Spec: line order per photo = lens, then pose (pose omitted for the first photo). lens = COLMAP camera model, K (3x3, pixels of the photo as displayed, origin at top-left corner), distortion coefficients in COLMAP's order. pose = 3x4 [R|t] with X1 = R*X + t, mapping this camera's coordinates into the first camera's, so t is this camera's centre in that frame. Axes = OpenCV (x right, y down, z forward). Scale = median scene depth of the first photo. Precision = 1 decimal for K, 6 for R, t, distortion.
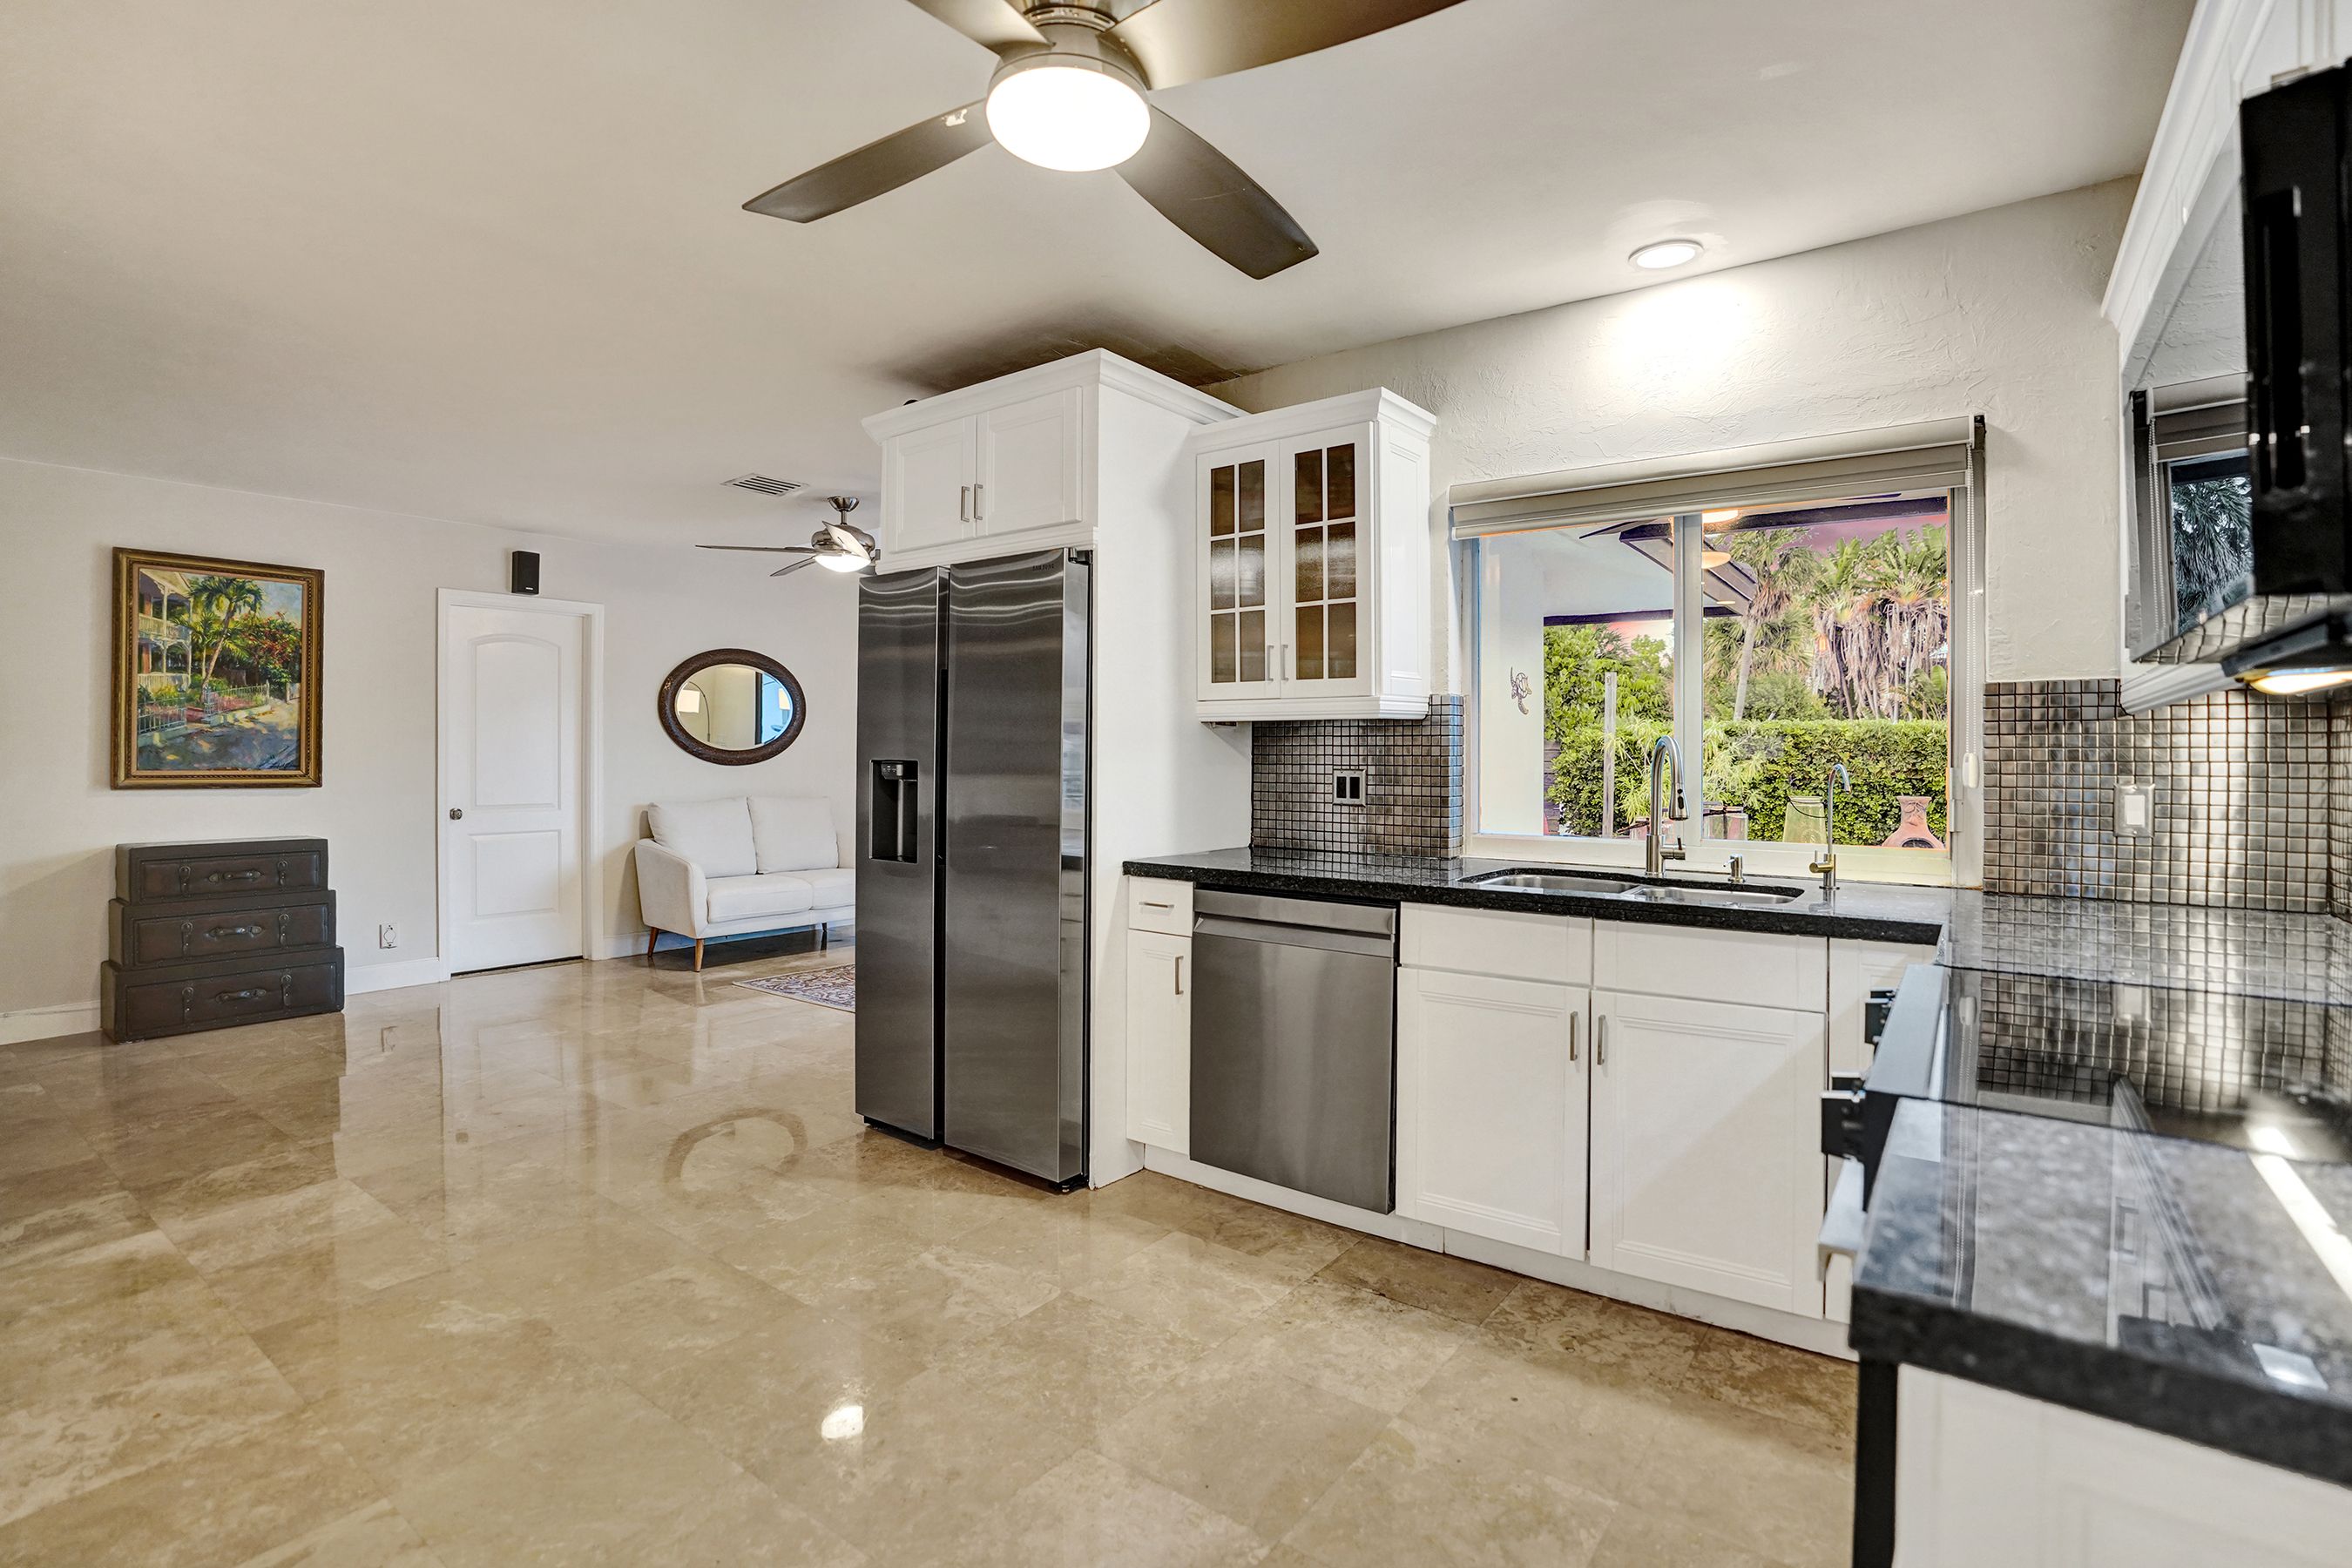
lens RADIAL K [[1121.4, 0, 1180.3], [0, 1121.4, 749.4], [0, 0, 1]] dist [-0.079101, 0.036098]
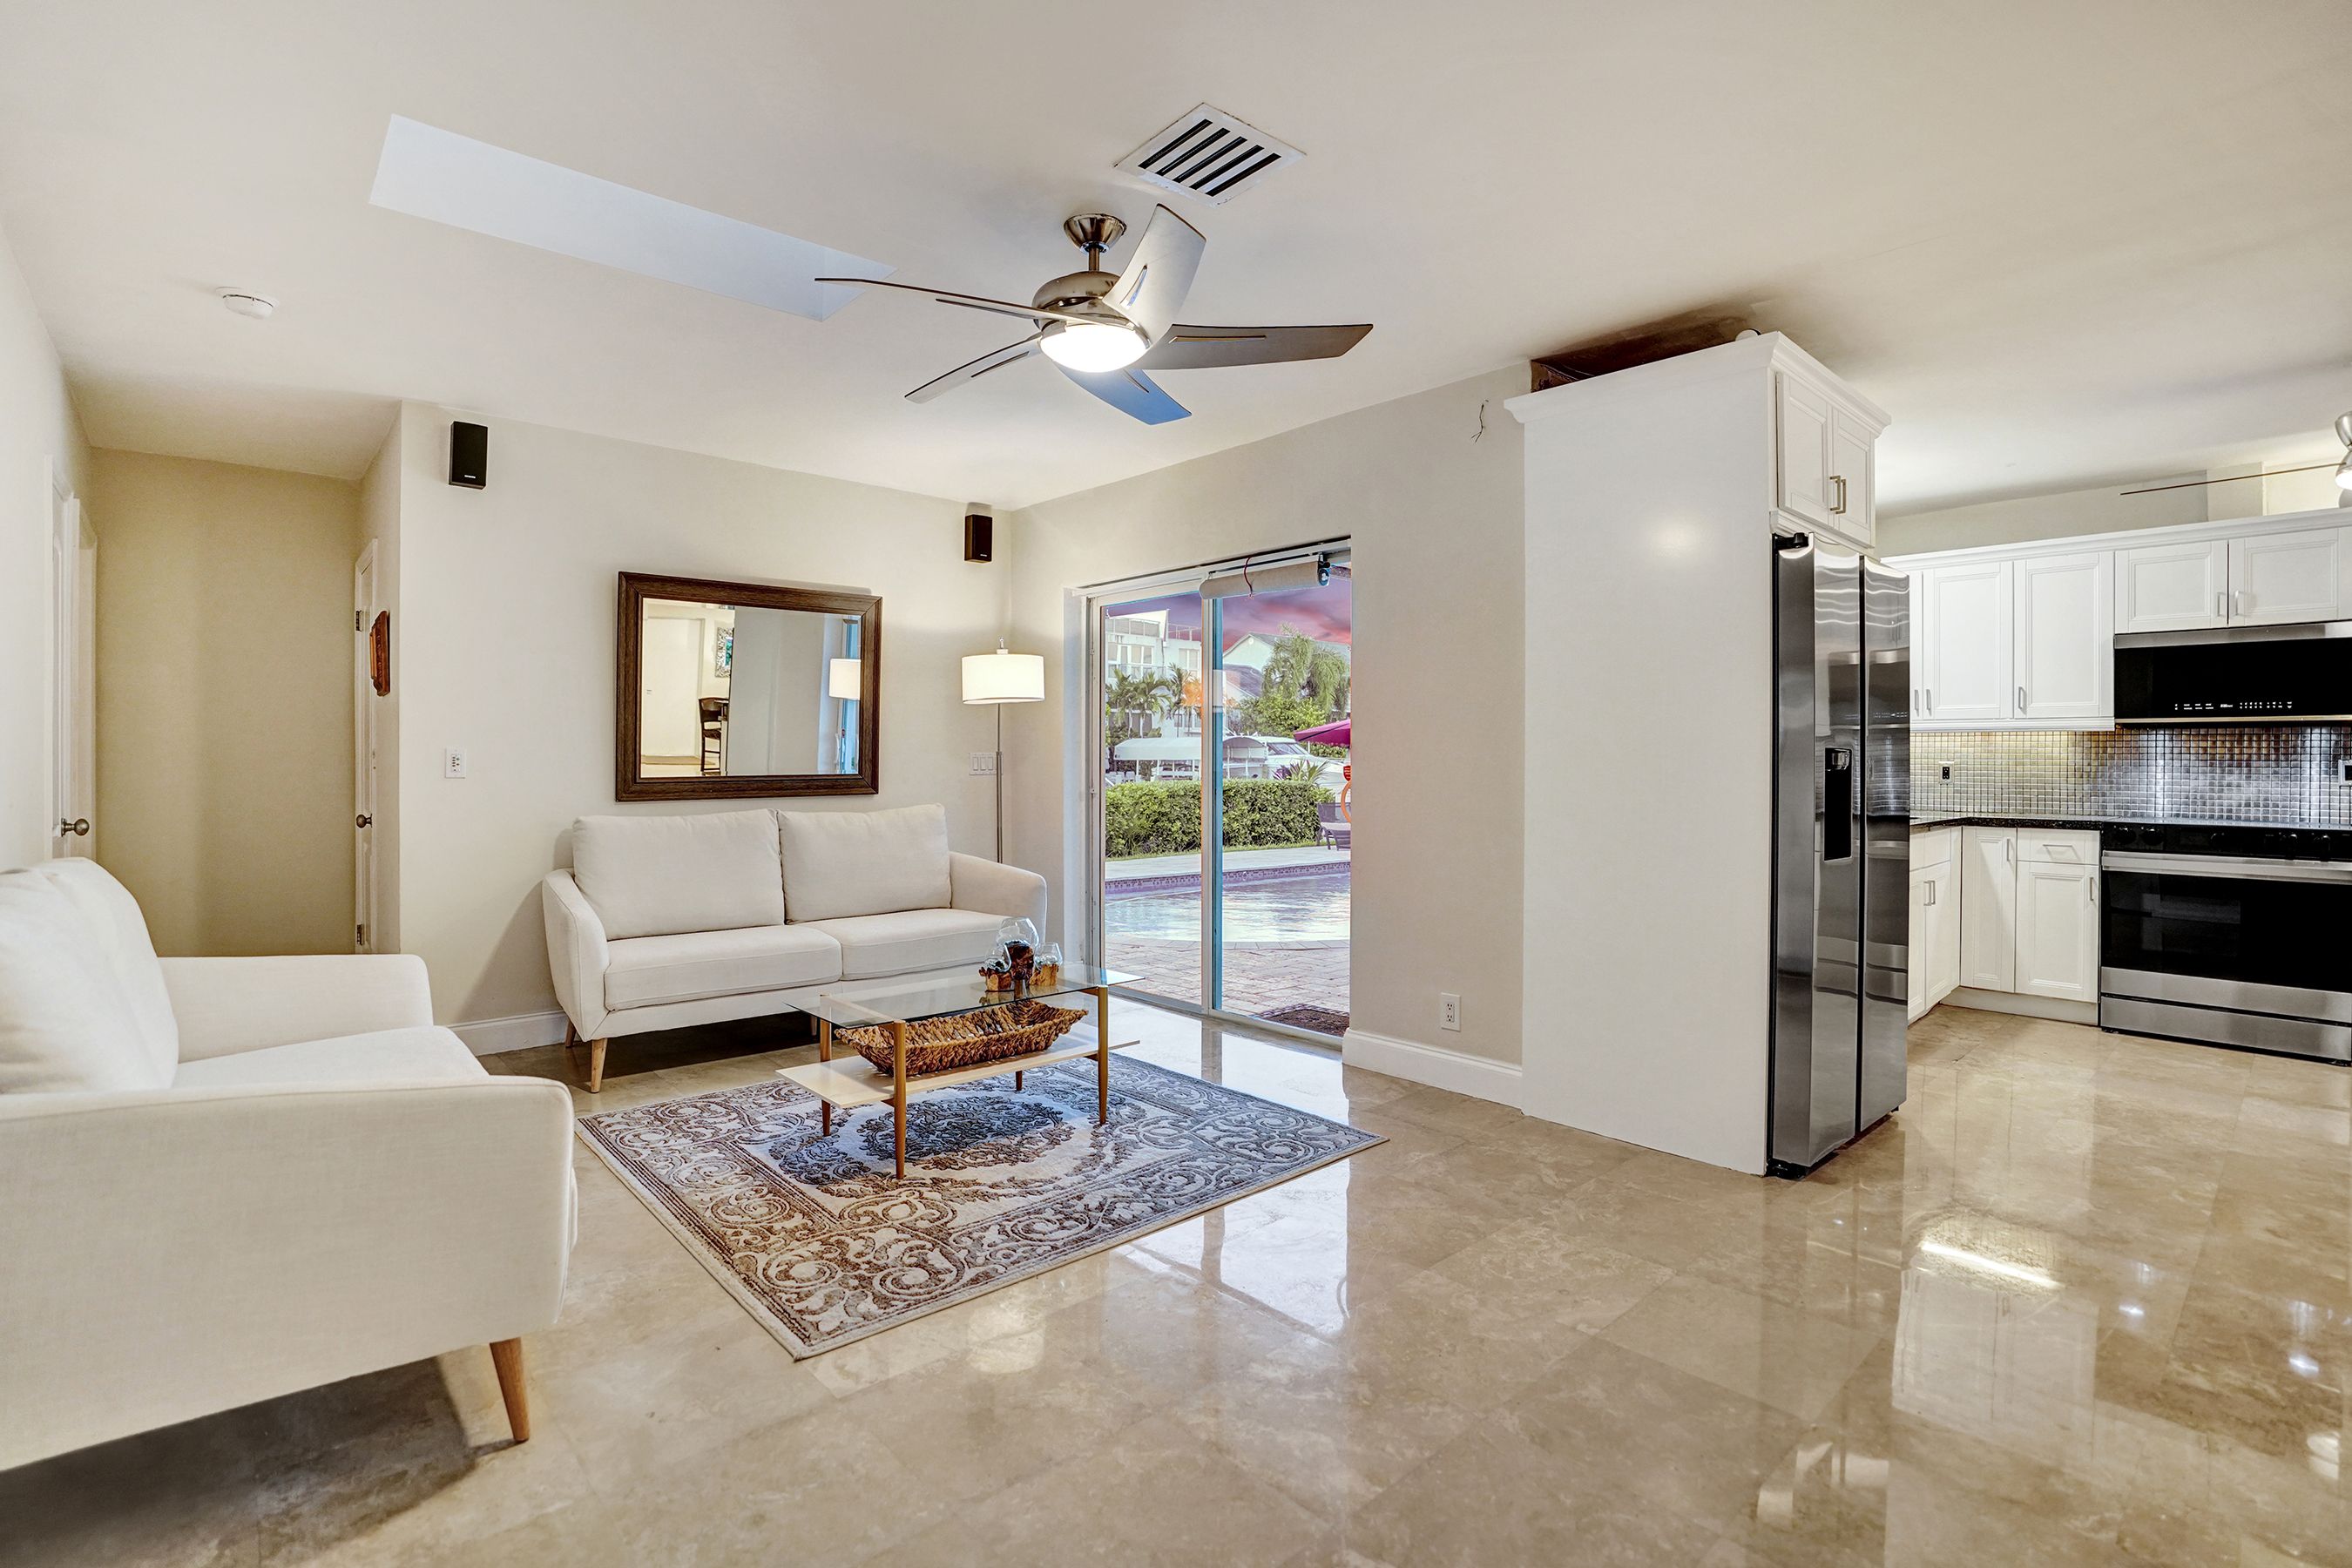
lens RADIAL K [[1104.7, 0, 1166.1], [0, 1104.7, 773.5], [0, 0, 1]] dist [-0.072176, 0.026848]
pose [[0.193440, -0.015298, 0.980993, -1.230143], [-0.007786, 0.999823, 0.017126, 0.018545], [-0.981081, -0.010951, 0.193287, 1.374674]]
